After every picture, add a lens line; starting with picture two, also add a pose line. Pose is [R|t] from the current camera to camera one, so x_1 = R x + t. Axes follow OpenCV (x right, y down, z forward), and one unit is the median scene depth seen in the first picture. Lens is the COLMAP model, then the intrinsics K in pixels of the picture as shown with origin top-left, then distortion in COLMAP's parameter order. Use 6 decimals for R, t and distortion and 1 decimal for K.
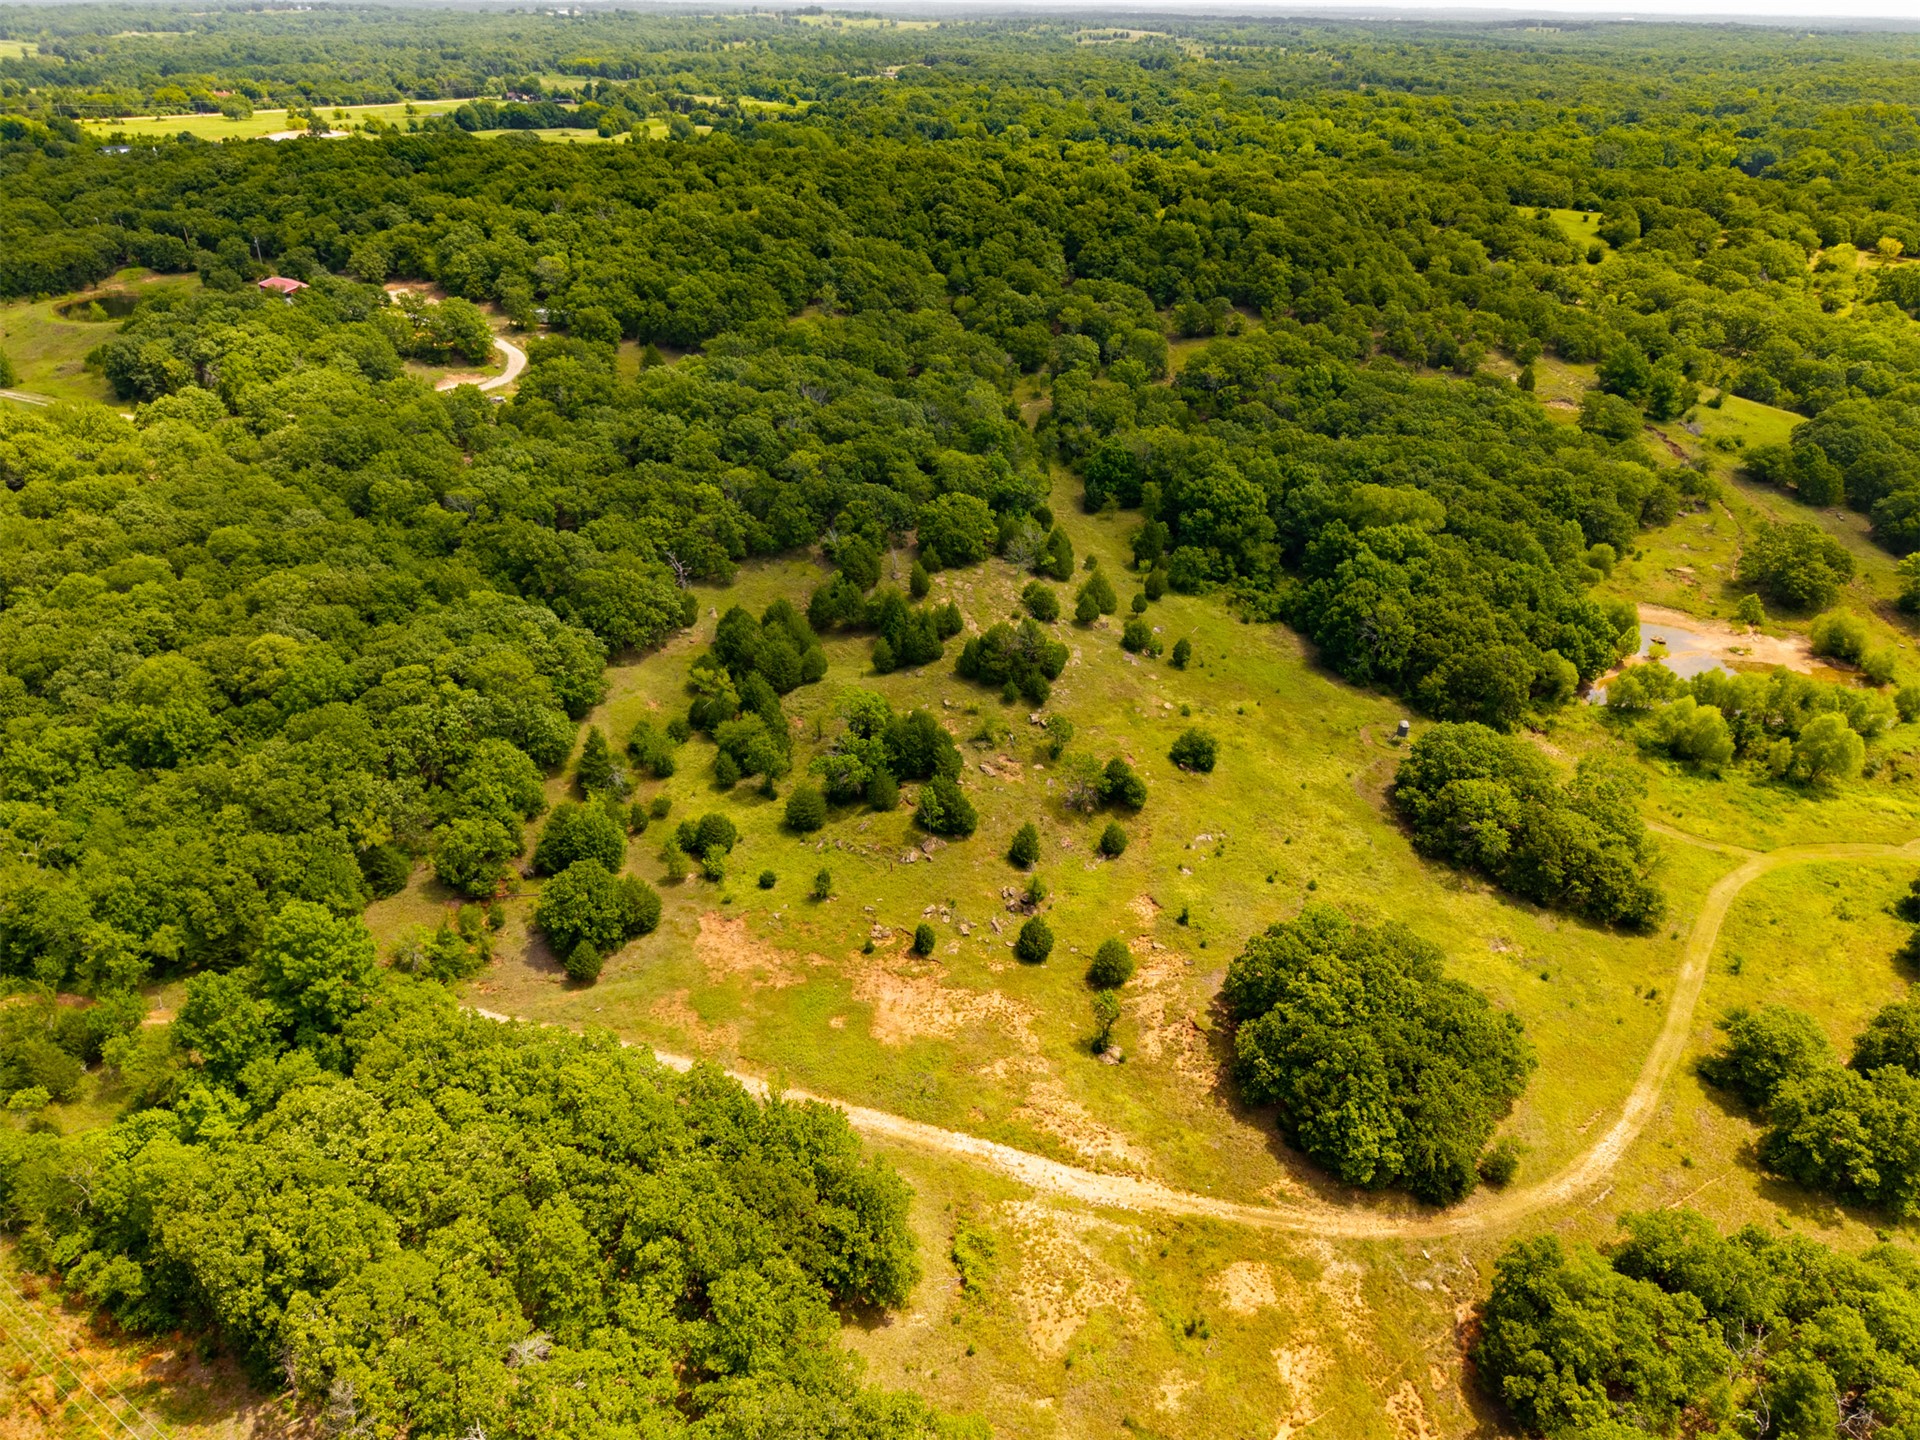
lens RADIAL K [[1291.6, 0, 966.2], [0, 1291.6, 720.7], [0, 0, 1]] dist [0.009824, -0.005143]
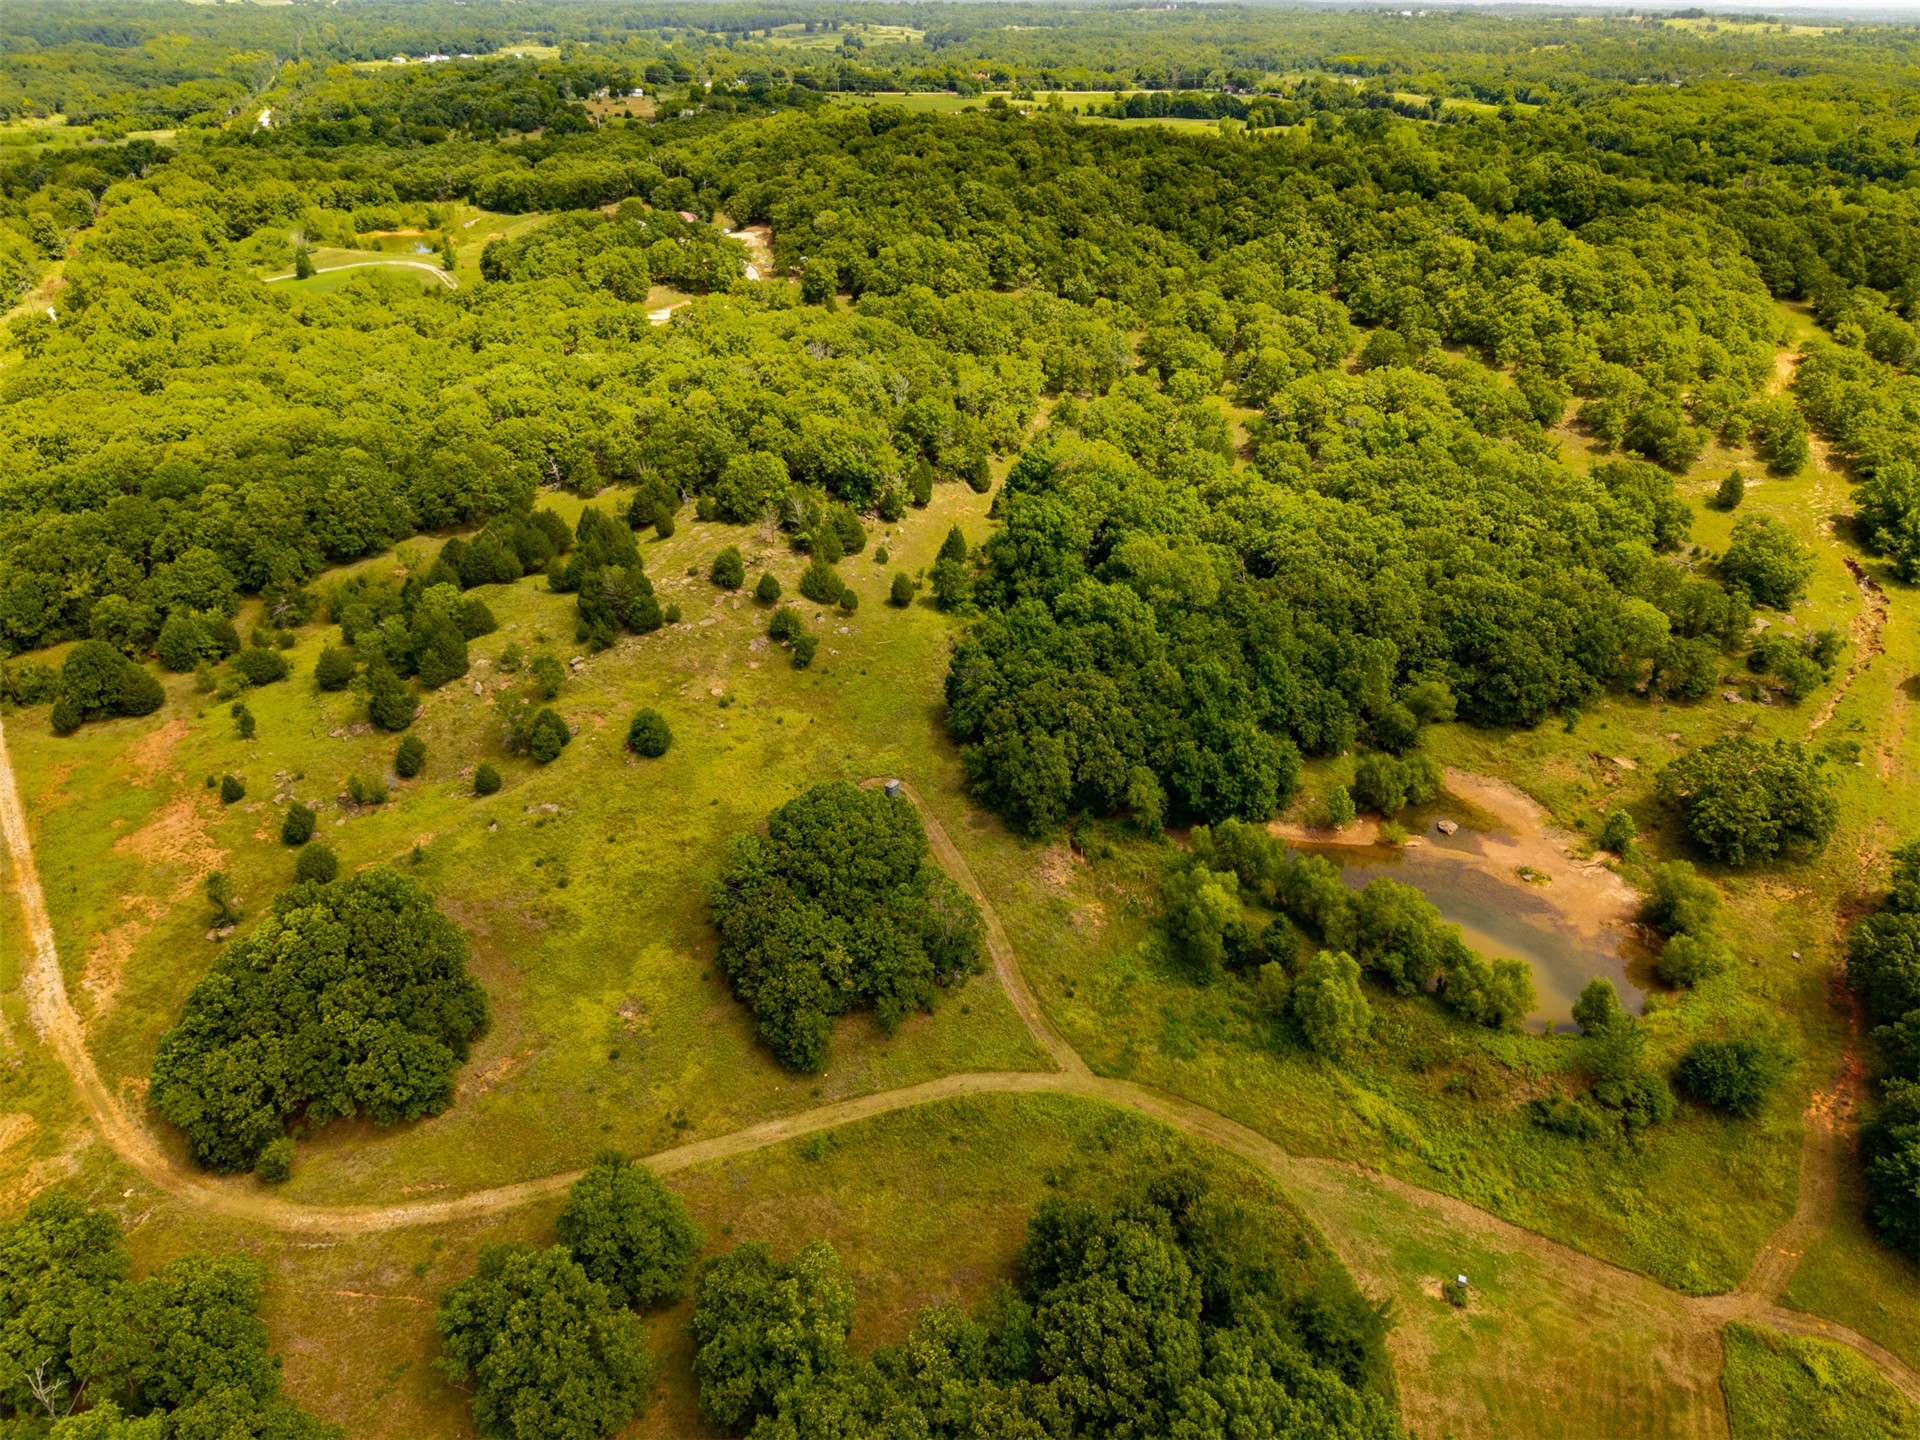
lens RADIAL K [[1291.6, 0, 966.2], [0, 1291.6, 720.7], [0, 0, 1]] dist [0.009824, -0.005143]
pose [[0.814133, 0.284734, -0.506077, 0.678062], [-0.286459, 0.955033, 0.076500, -0.099389], [0.505102, 0.082689, 0.859089, 0.240582]]
